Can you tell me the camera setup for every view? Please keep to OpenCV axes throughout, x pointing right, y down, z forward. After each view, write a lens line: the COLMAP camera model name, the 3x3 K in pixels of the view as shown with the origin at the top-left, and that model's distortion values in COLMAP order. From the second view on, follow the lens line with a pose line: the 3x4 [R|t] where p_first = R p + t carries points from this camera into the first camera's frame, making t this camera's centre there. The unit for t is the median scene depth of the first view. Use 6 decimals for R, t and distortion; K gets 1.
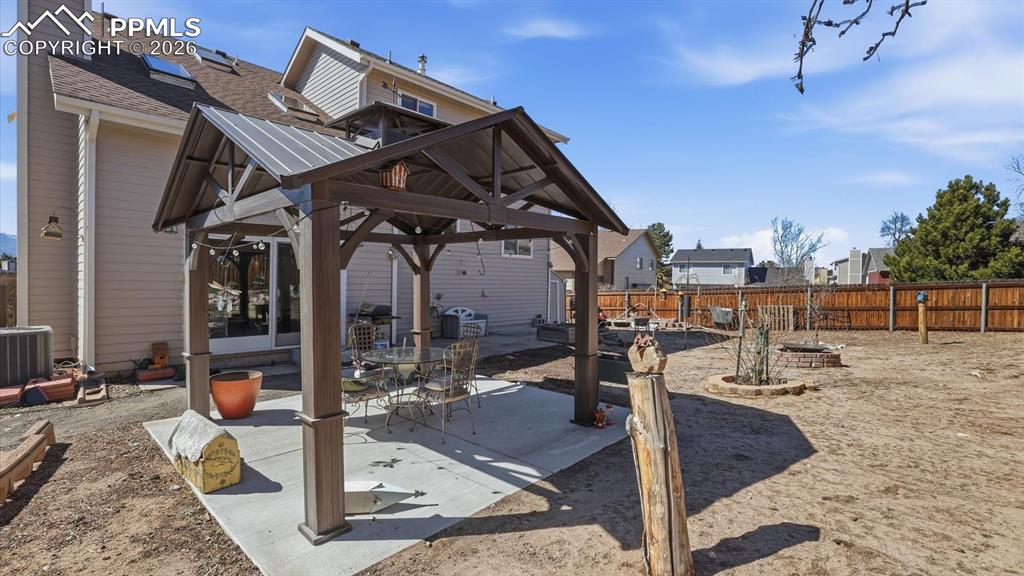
lens RADIAL K [[447.0, 0, 512.0], [0, 447.0, 288.0], [0, 0, 1]] dist [-0.010254, -0.000234]
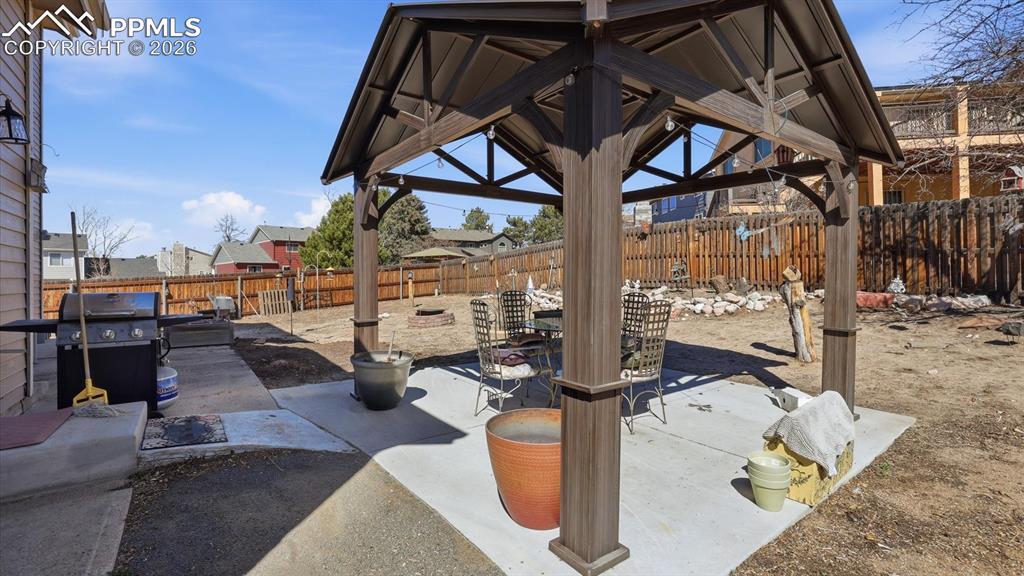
lens RADIAL K [[445.6, 0, 504.8], [0, 445.6, 277.3], [0, 0, 1]] dist [-0.056991, 0.022584]
pose [[0.202636, -0.017601, 0.979096, -0.412275], [0.029582, 0.999492, 0.011846, 0.019899], [-0.978807, 0.026563, 0.203054, 0.373037]]
